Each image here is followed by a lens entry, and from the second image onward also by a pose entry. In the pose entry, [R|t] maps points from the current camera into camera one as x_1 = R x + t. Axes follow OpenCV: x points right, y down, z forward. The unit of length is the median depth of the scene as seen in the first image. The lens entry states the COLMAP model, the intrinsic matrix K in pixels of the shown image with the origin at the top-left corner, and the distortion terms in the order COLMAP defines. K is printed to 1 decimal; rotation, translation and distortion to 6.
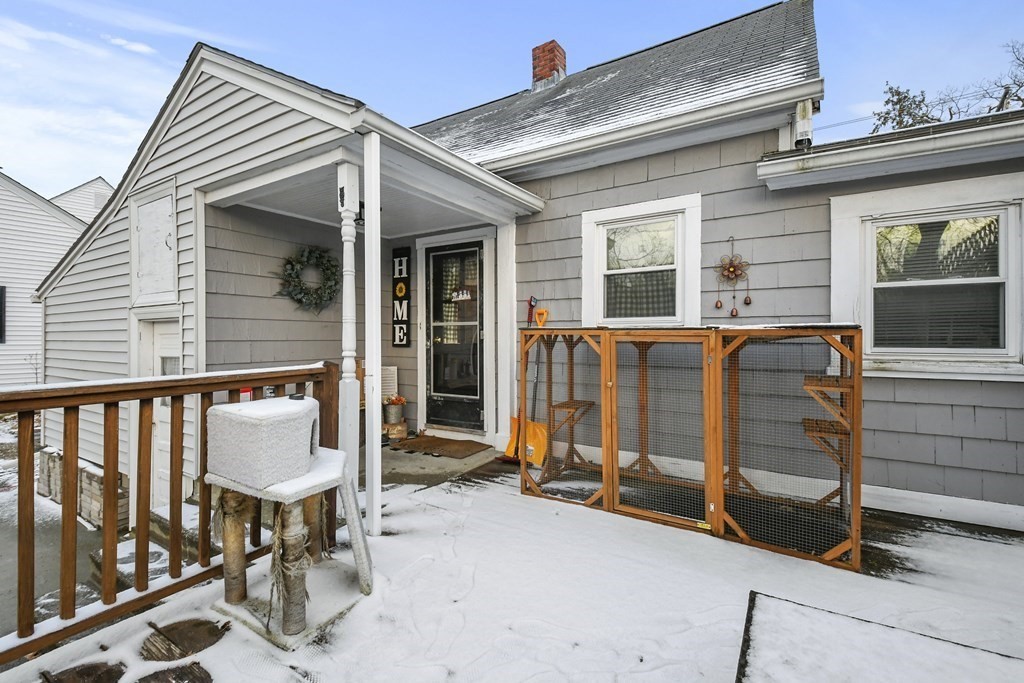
lens RADIAL K [[449.4, 0, 512.0], [0, 449.4, 341.5], [0, 0, 1]] dist [0.000092, -0.000833]
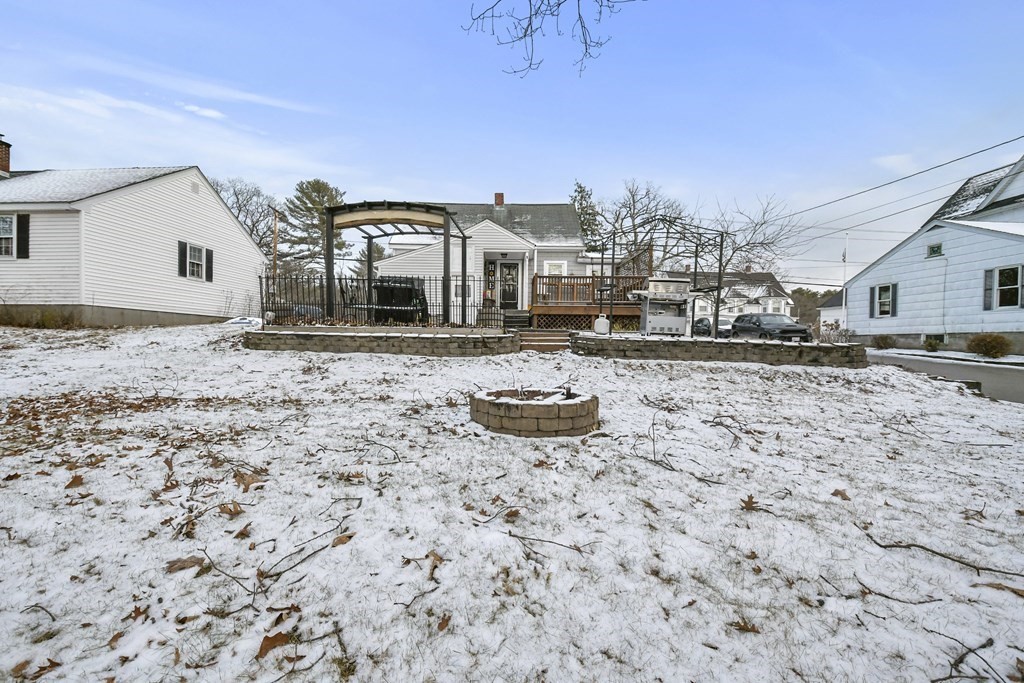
lens RADIAL K [[439.6, 0, 512.0], [0, 439.6, 341.5], [0, 0, 1]] dist [0.000086, -0.000198]
pose [[0.840836, 0.011238, 0.541174, -2.143419], [-0.007049, 0.999927, -0.009812, 0.498096], [-0.541245, 0.004435, 0.840853, -2.208109]]
